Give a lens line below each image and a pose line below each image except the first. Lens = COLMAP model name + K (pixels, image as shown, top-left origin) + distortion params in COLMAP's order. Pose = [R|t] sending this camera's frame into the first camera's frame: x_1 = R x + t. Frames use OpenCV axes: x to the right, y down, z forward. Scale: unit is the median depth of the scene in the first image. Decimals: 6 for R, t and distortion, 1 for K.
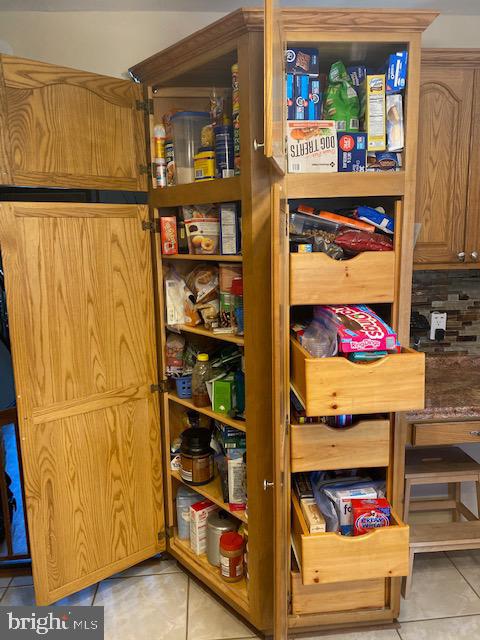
lens RADIAL K [[494.0, 0, 240.0], [0, 494.0, 320.0], [0, 0, 1]] dist [0.003865, 0.003340]
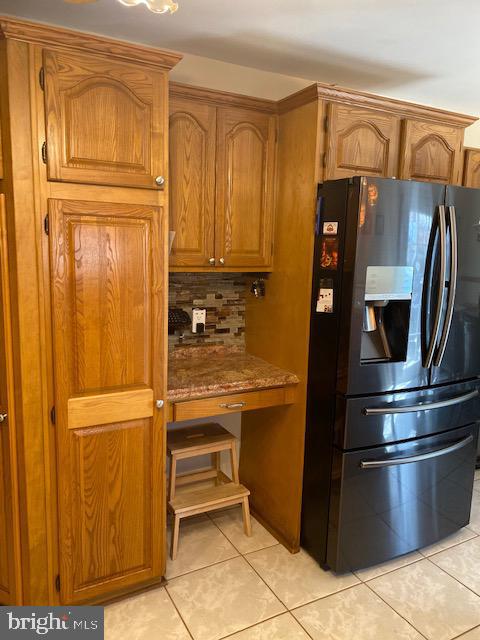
lens RADIAL K [[484.0, 0, 240.0], [0, 484.0, 320.0], [0, 0, 1]] dist [0.070054, -0.085324]
pose [[0.908448, -0.021099, 0.417466, 0.014373], [0.023001, 0.999735, 0.000474, 0.014979], [-0.417365, 0.009171, 0.908692, -0.099597]]
